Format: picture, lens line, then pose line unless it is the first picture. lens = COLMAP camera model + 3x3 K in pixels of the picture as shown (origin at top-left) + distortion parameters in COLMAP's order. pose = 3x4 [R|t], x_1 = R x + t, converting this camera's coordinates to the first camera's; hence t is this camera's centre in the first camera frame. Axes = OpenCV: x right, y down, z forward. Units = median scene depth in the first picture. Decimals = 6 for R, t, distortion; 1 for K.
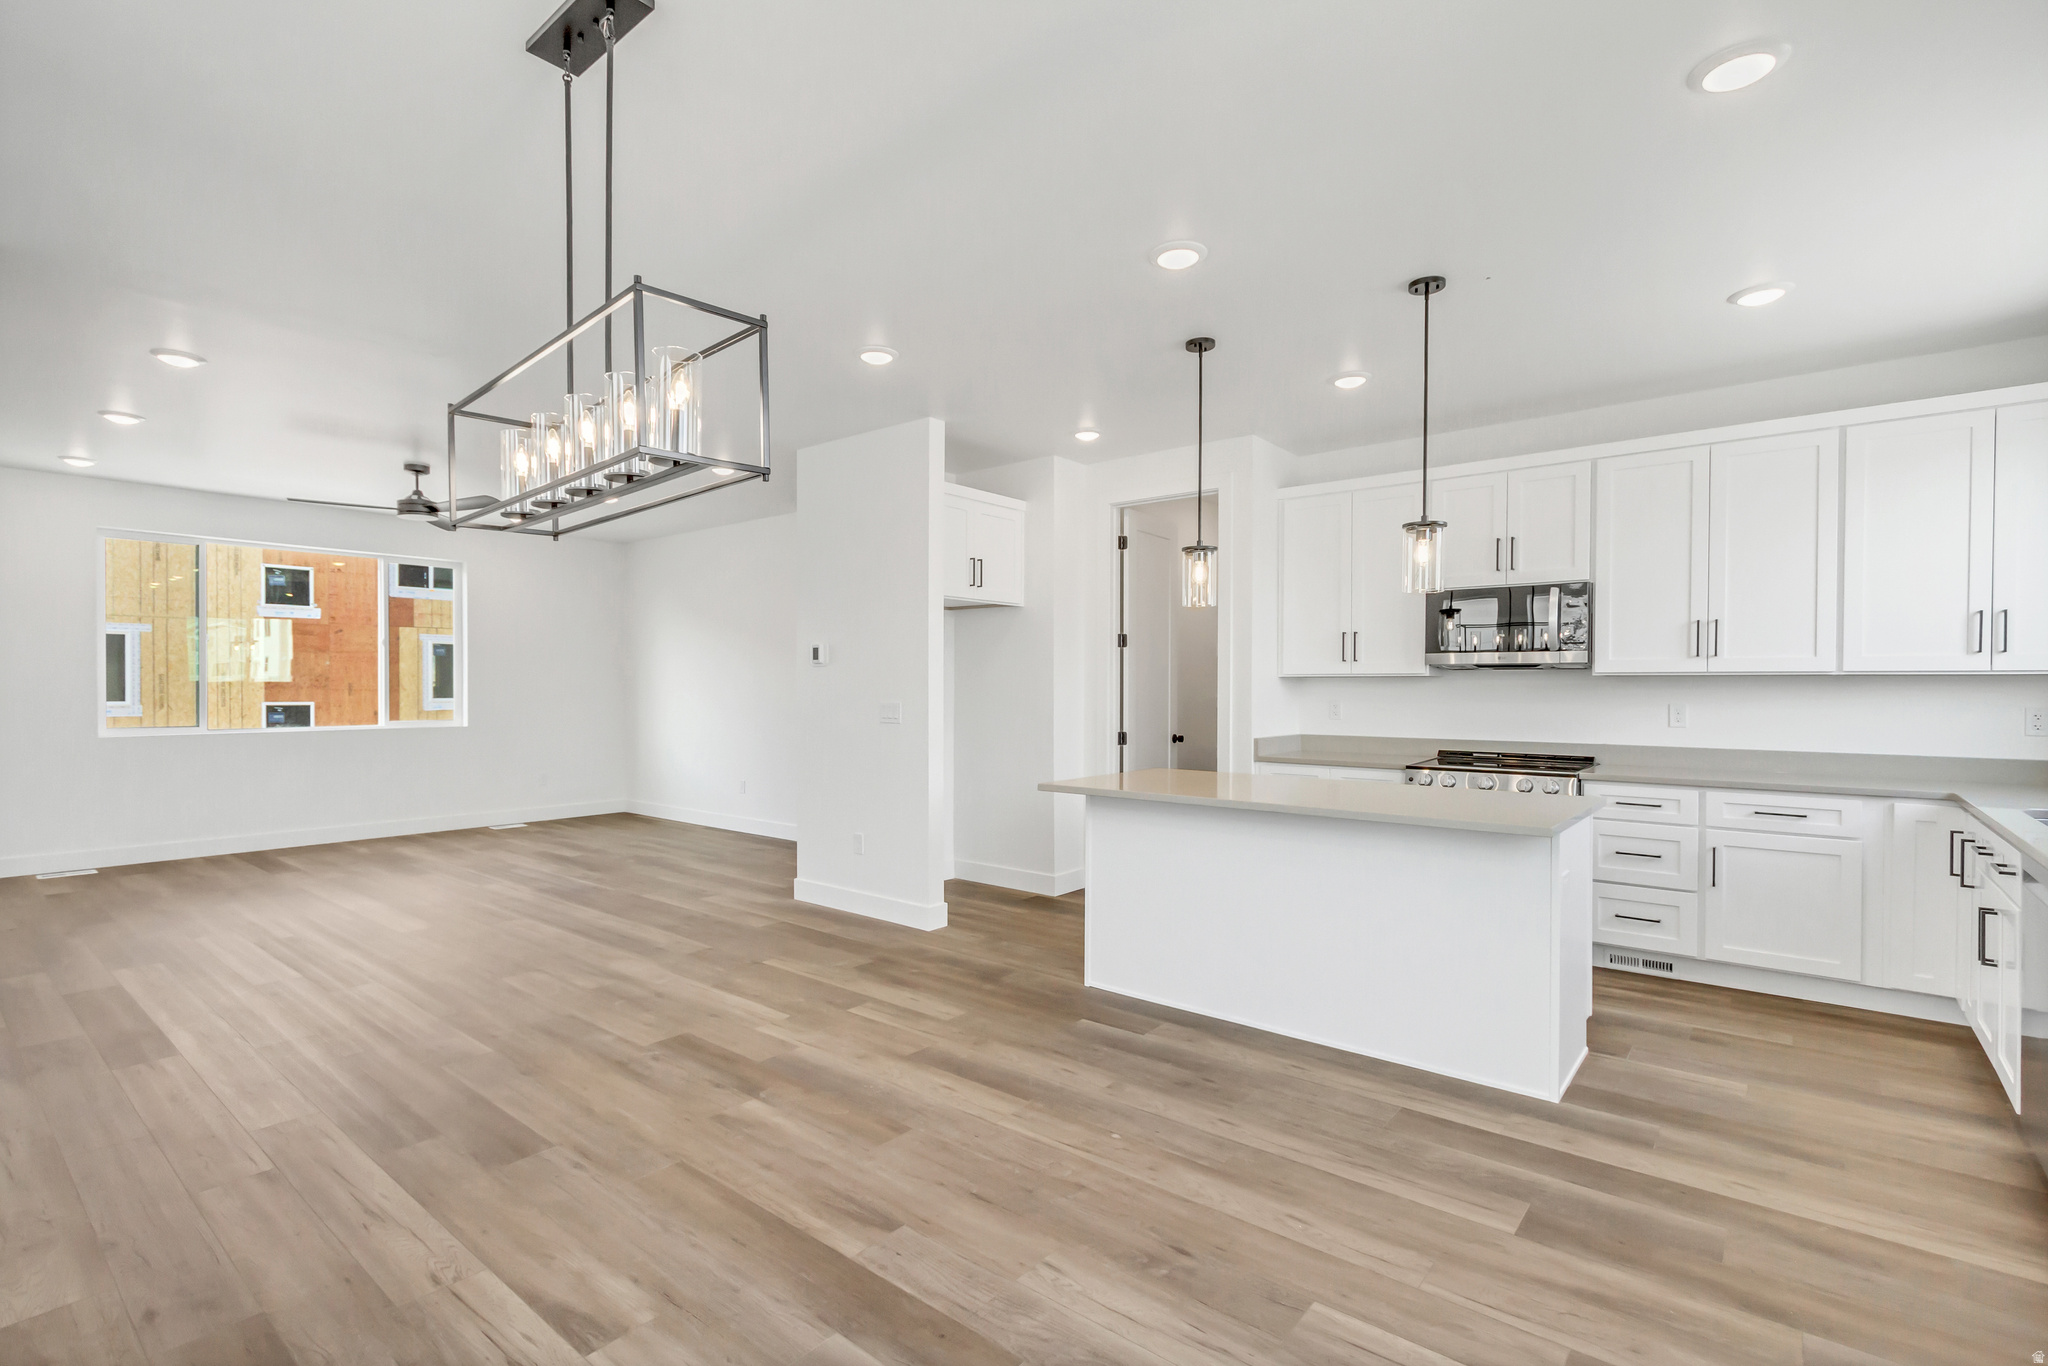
lens RADIAL K [[945.6, 0, 1013.1], [0, 945.6, 691.5], [0, 0, 1]] dist [0.006940, -0.001594]
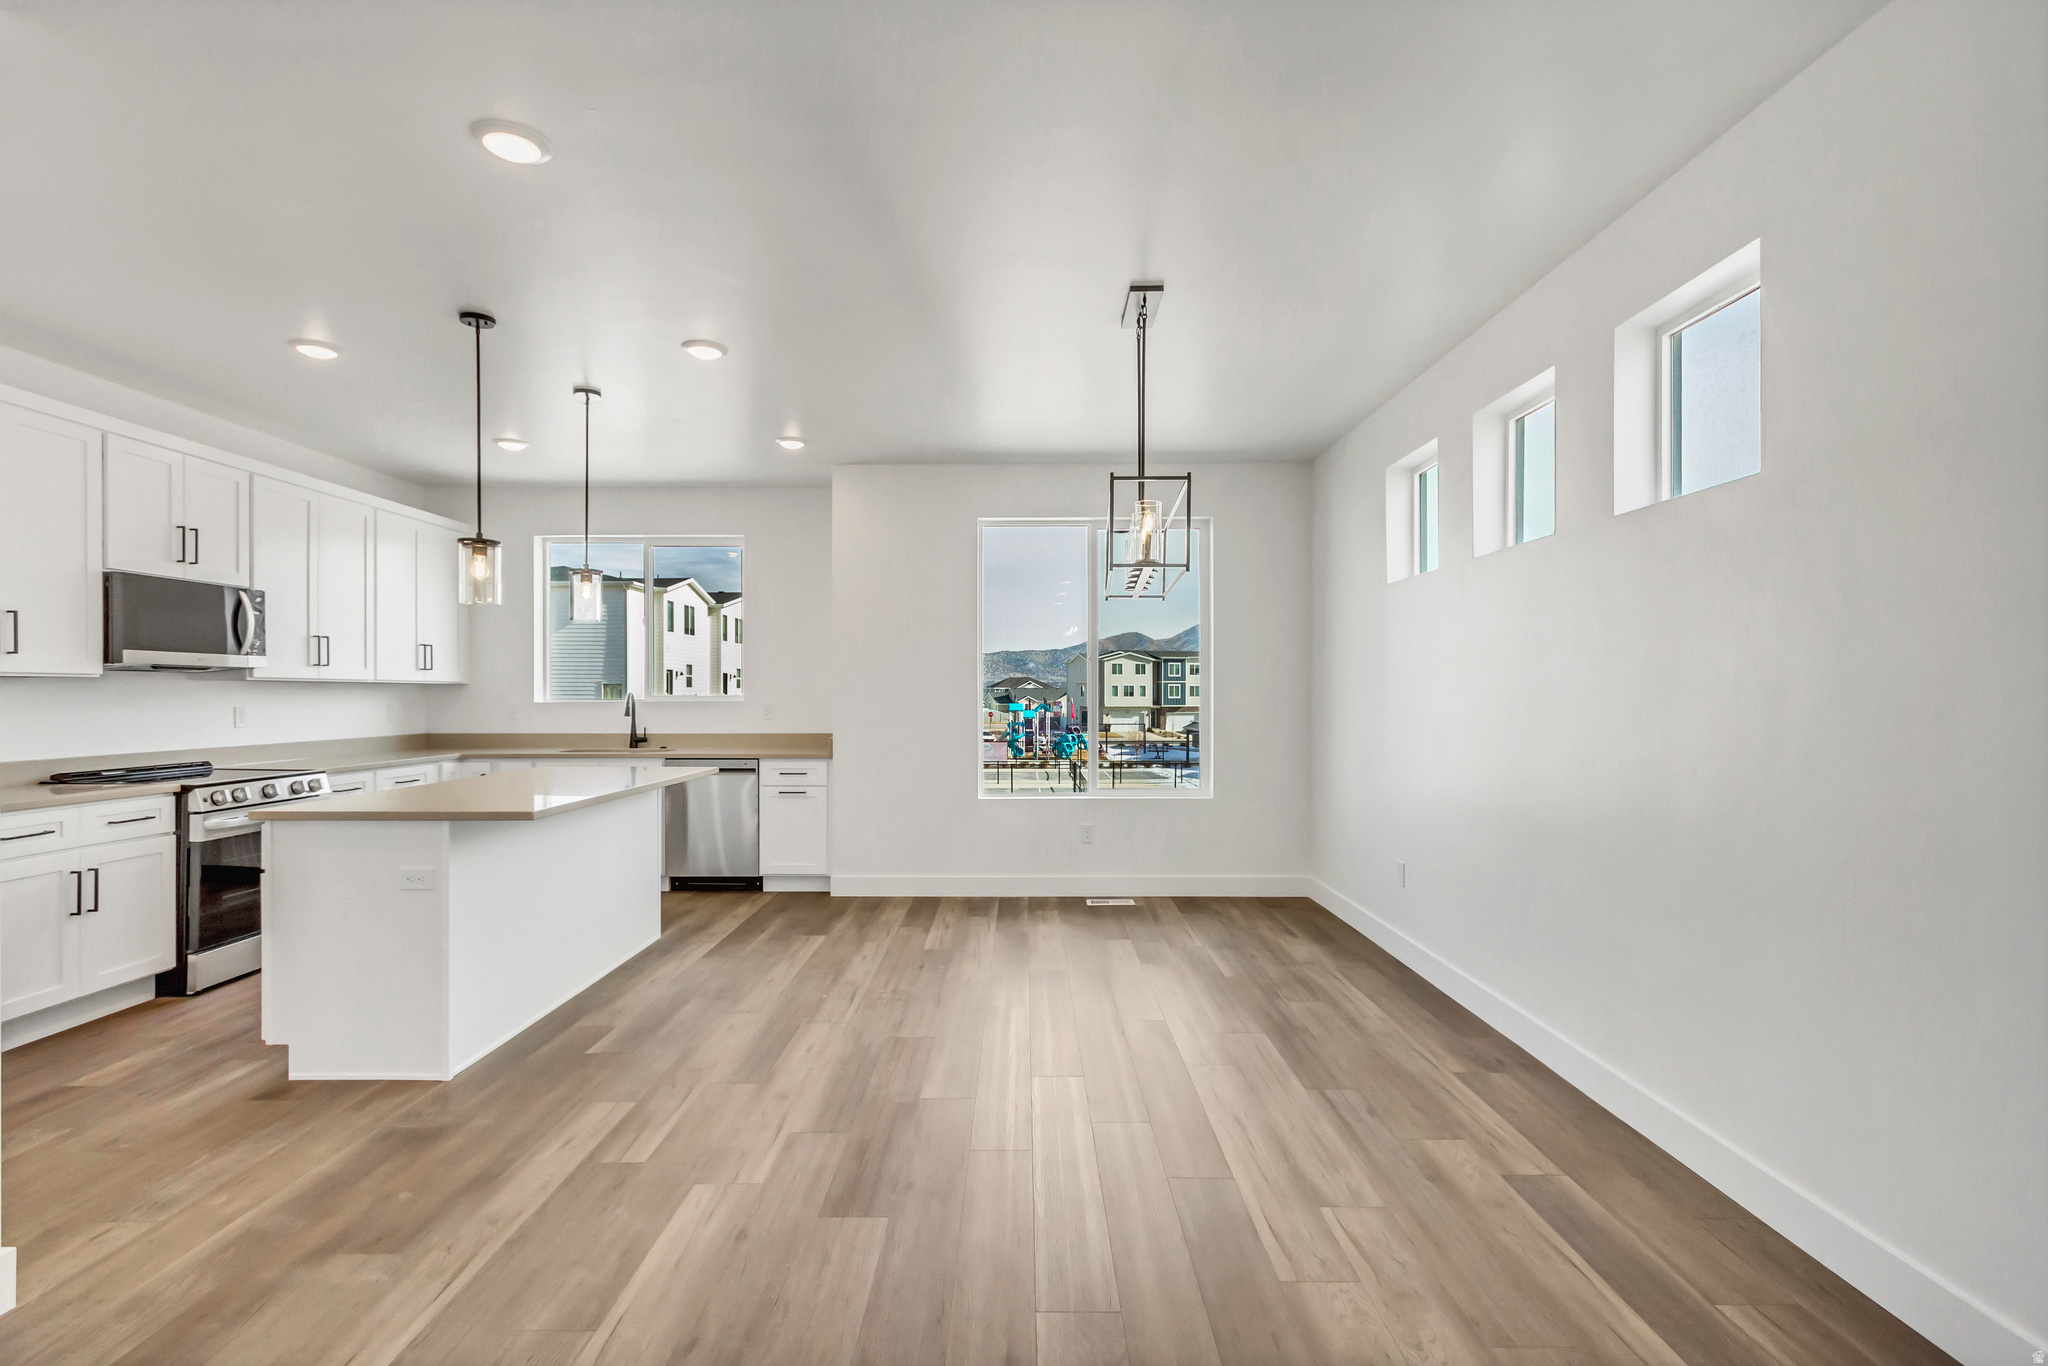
lens RADIAL K [[945.6, 0, 1017.5], [0, 945.6, 693.6], [0, 0, 1]] dist [0.006940, -0.001594]
pose [[-0.633544, -0.003825, 0.773698, -0.767571], [0.001482, 0.999980, 0.006156, -0.007540], [-0.773706, 0.005047, -0.633525, 1.065828]]
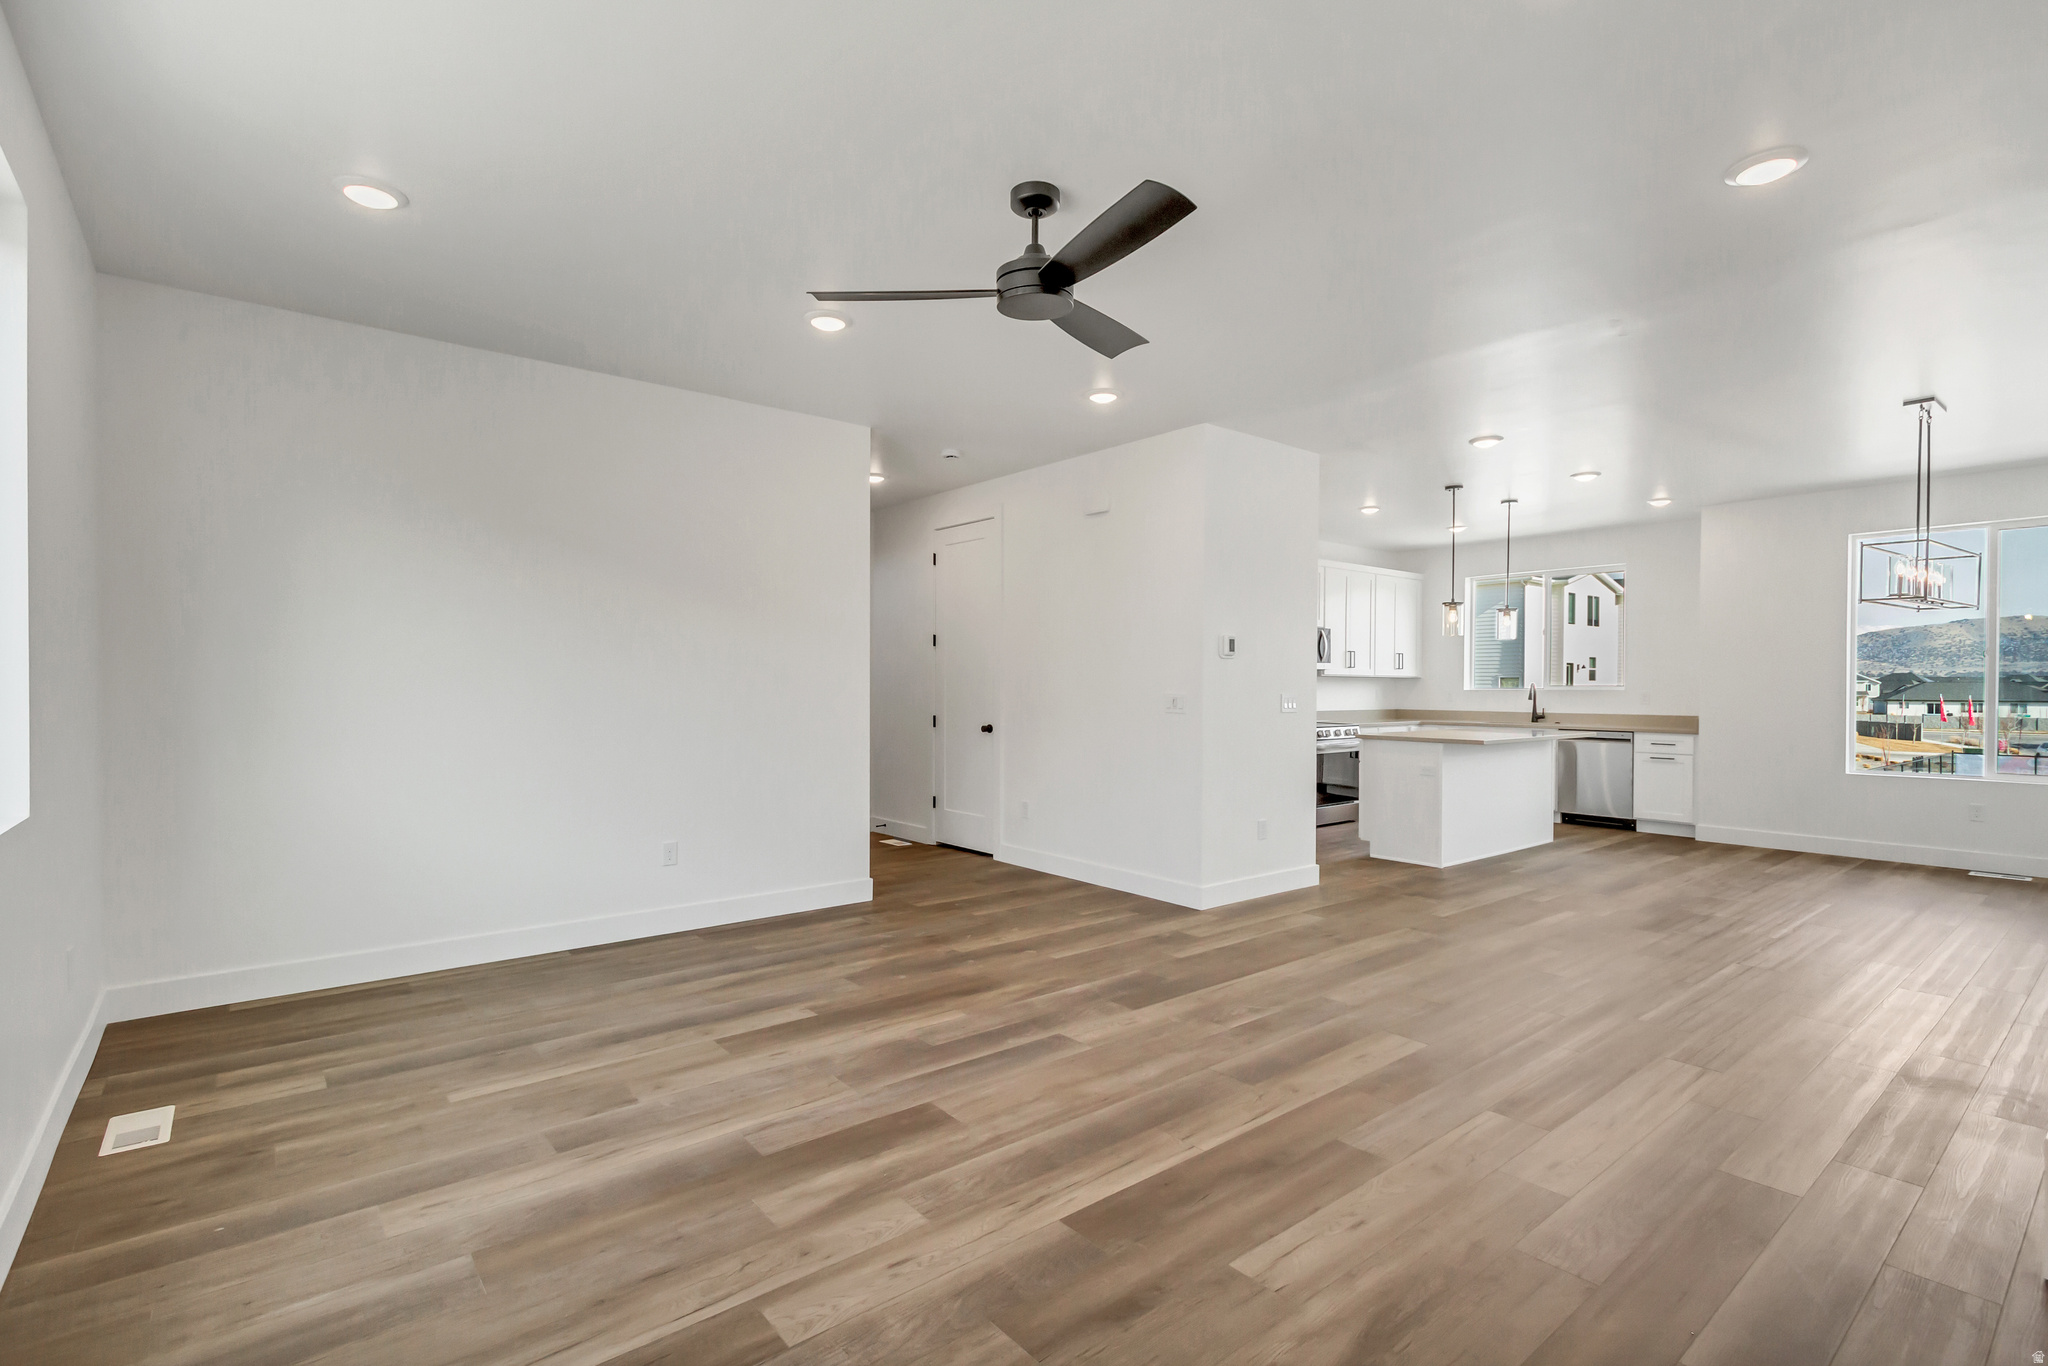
lens RADIAL K [[945.6, 0, 1006.5], [0, 945.6, 694.0], [0, 0, 1]] dist [0.006940, -0.001594]
pose [[0.202449, -0.012027, 0.979219, -1.549623], [0.001098, 0.999927, 0.012054, -0.003865], [-0.979292, -0.001365, 0.202447, 1.319132]]
